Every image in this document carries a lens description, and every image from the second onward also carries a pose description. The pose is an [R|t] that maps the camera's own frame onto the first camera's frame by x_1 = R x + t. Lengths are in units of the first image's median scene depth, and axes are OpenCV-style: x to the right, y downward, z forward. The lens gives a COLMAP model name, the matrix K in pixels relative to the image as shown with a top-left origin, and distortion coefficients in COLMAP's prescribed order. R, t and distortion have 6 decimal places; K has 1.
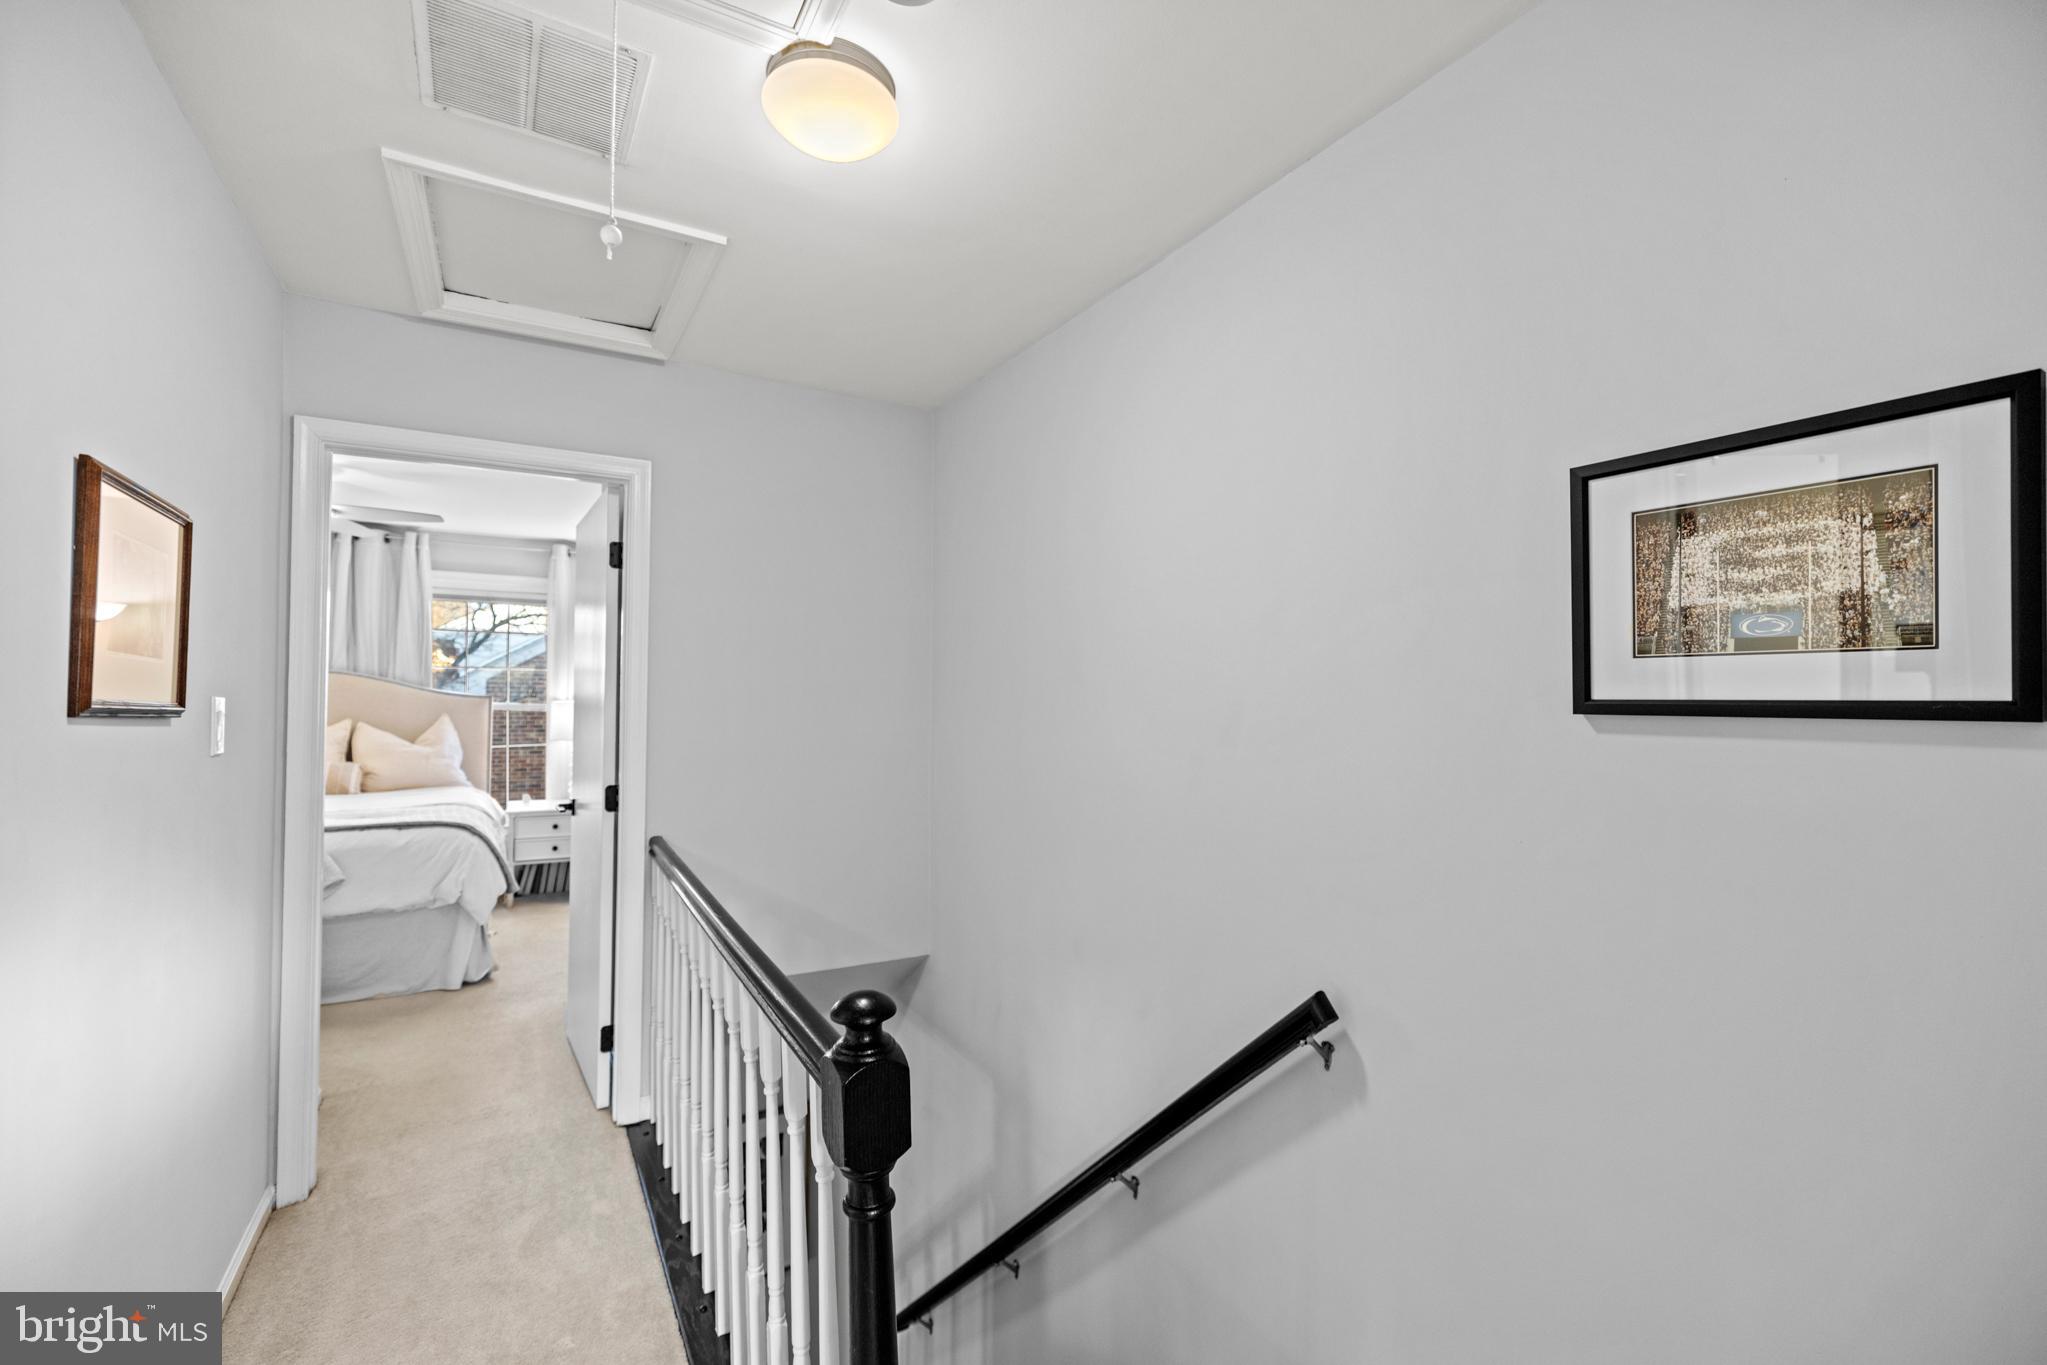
lens RADIAL K [[884.4, 0, 1029.5], [0, 884.4, 685.1], [0, 0, 1]] dist [0.003922, -0.000471]
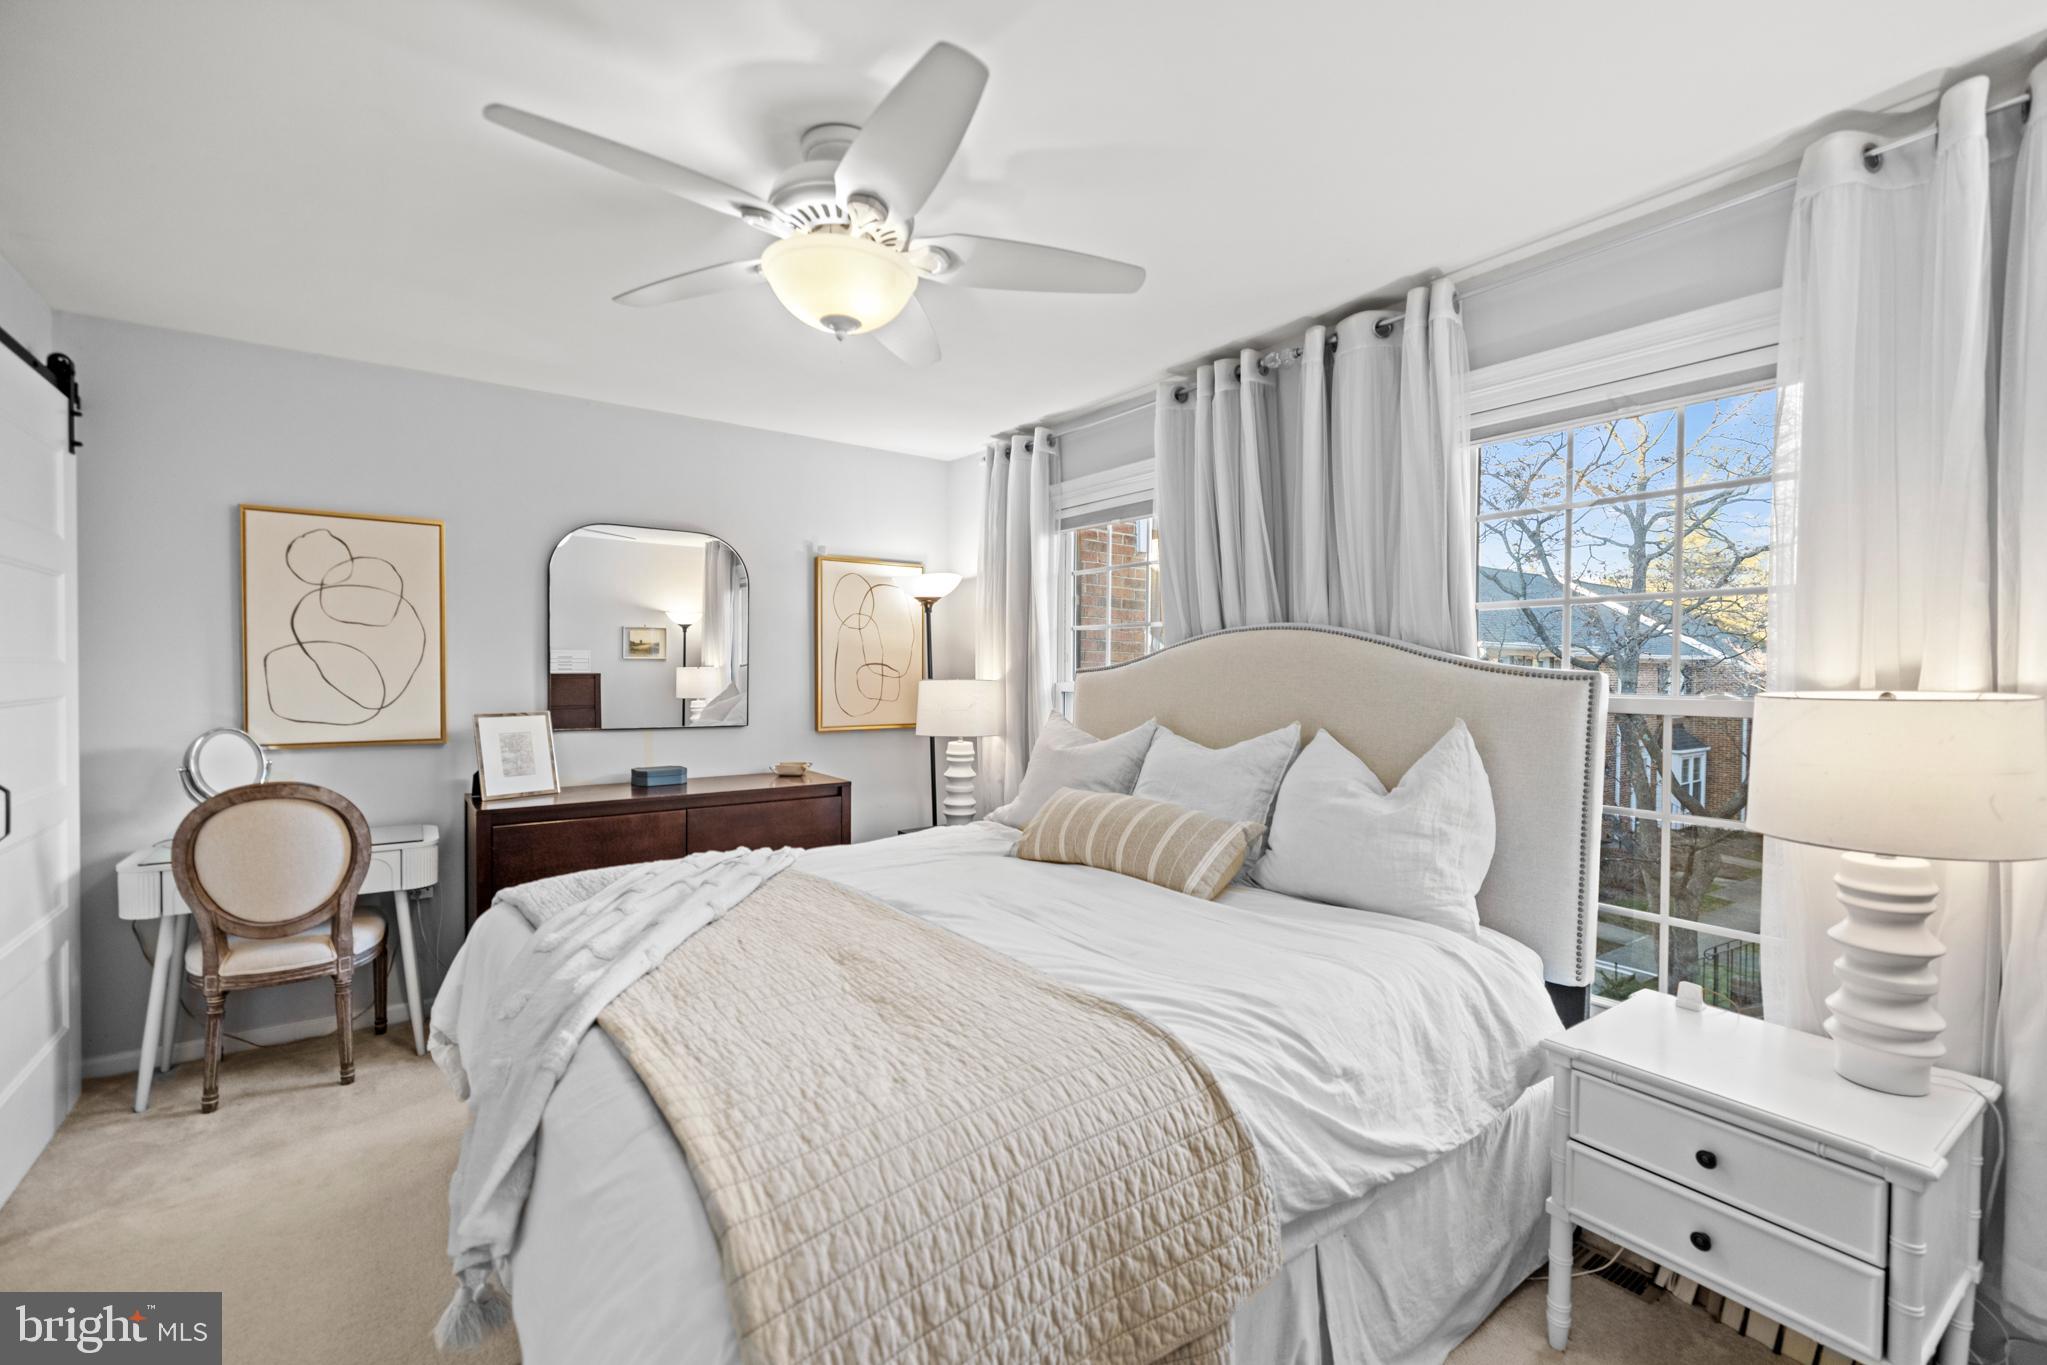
lens RADIAL K [[884.4, 0, 1027.8], [0, 884.4, 689.9], [0, 0, 1]] dist [0.003922, -0.000471]
pose [[0.113475, 0.010856, -0.993482, -0.286658], [0.012097, 0.999851, 0.012308, 0.011365], [0.993467, -0.013415, 0.113327, 0.752298]]
